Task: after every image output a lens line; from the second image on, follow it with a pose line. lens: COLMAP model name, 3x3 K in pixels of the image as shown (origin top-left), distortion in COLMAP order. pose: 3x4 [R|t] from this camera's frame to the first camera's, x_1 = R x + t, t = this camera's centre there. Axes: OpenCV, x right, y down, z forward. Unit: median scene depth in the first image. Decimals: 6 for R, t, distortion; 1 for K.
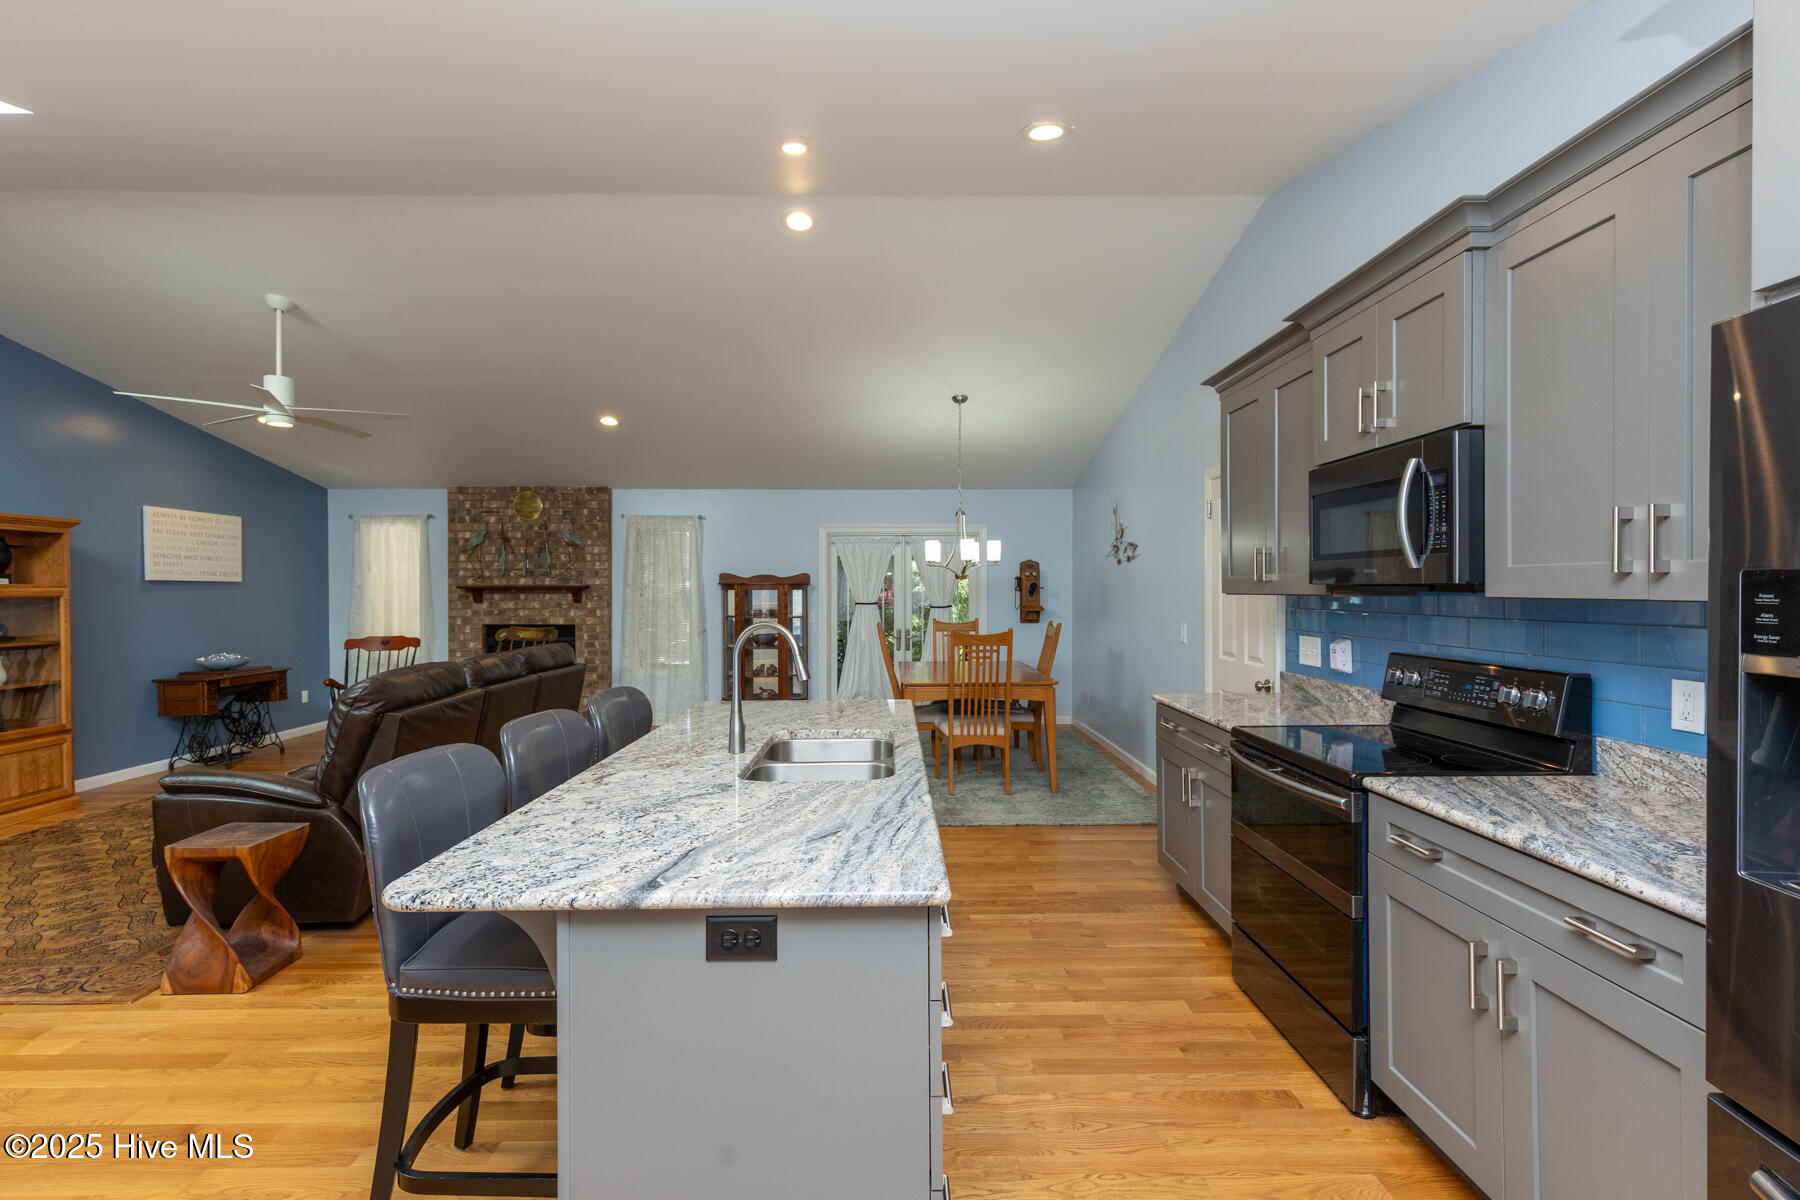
lens RADIAL K [[807.6, 0, 899.2], [0, 807.6, 592.2], [0, 0, 1]] dist [0.007333, -0.000617]
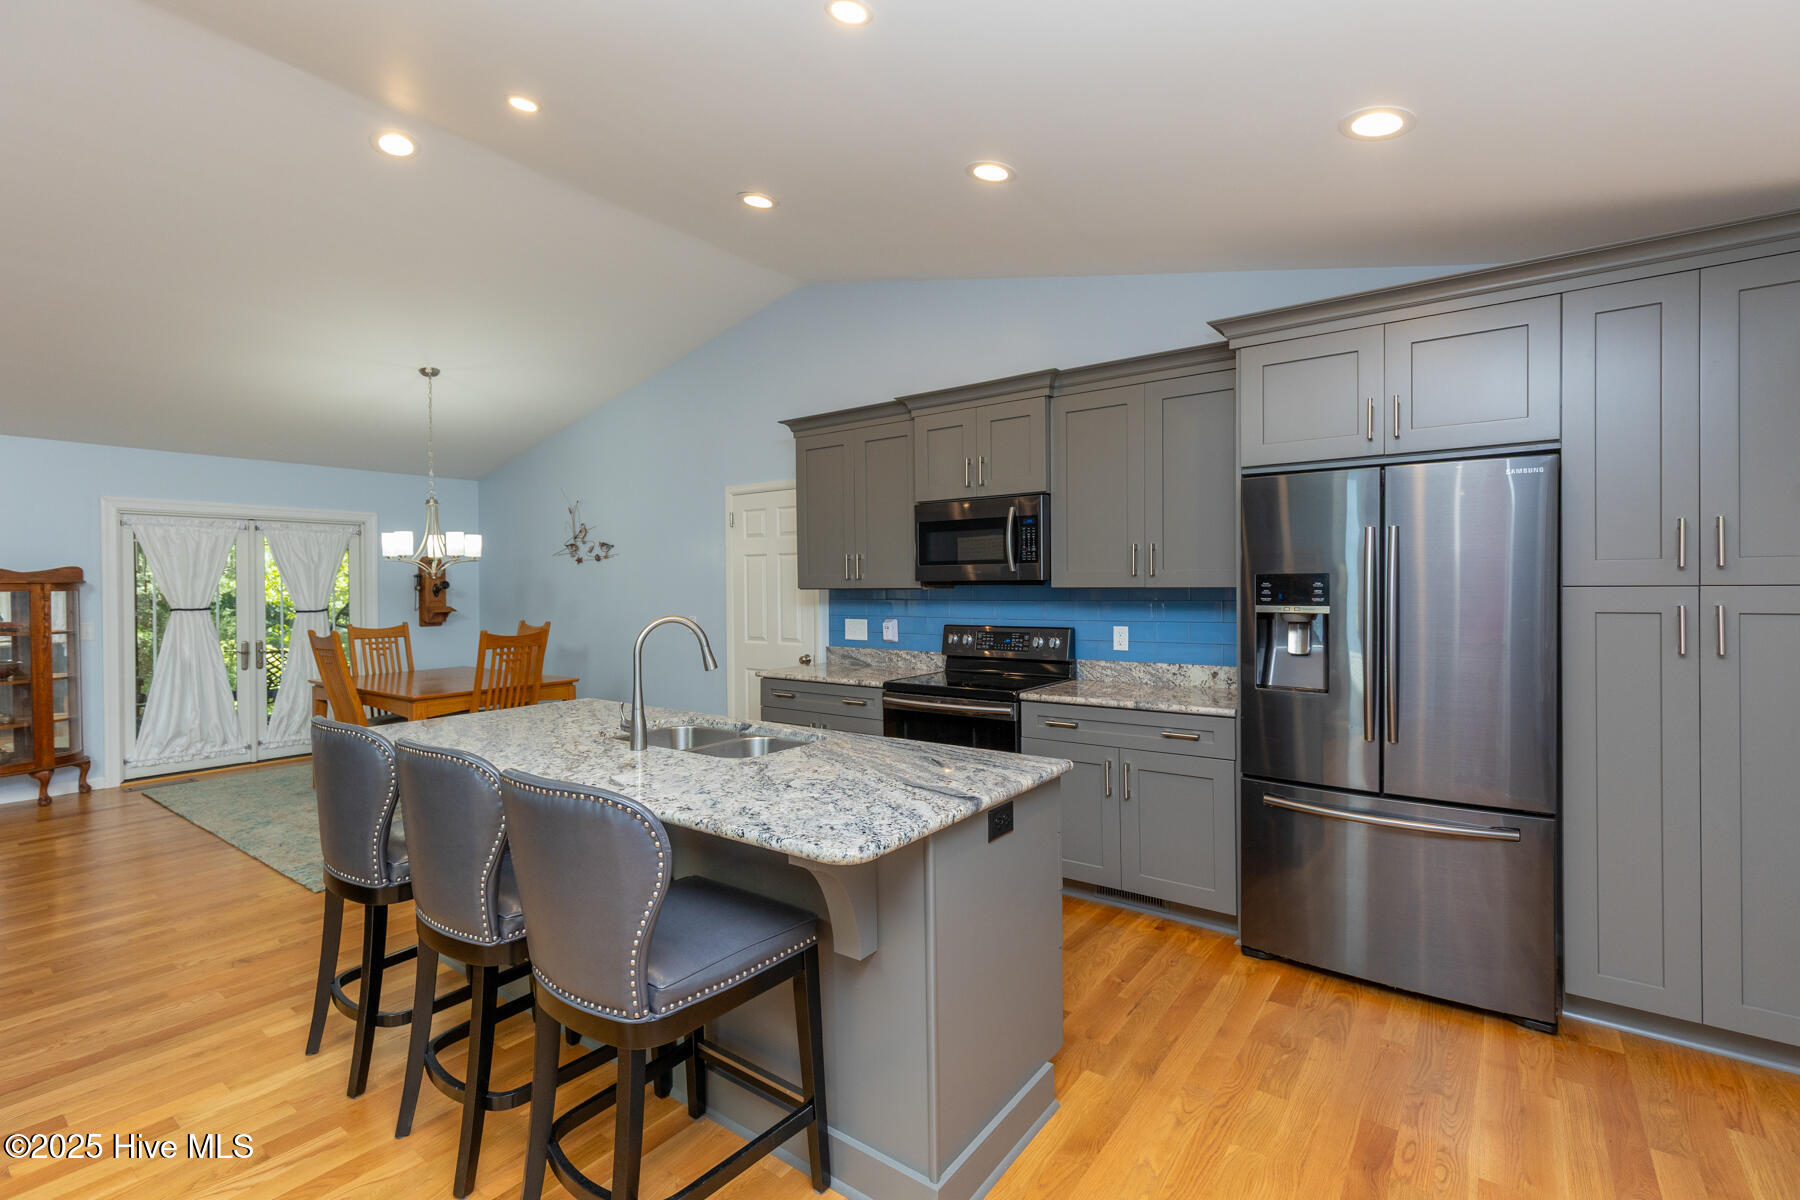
lens RADIAL K [[807.6, 0, 899.2], [0, 807.6, 592.2], [0, 0, 1]] dist [0.007333, -0.000617]
pose [[0.607794, -0.009808, 0.794034, -0.277077], [0.009605, 0.999941, 0.005000, 0.001232], [-0.794037, 0.004588, 0.607853, 0.049368]]
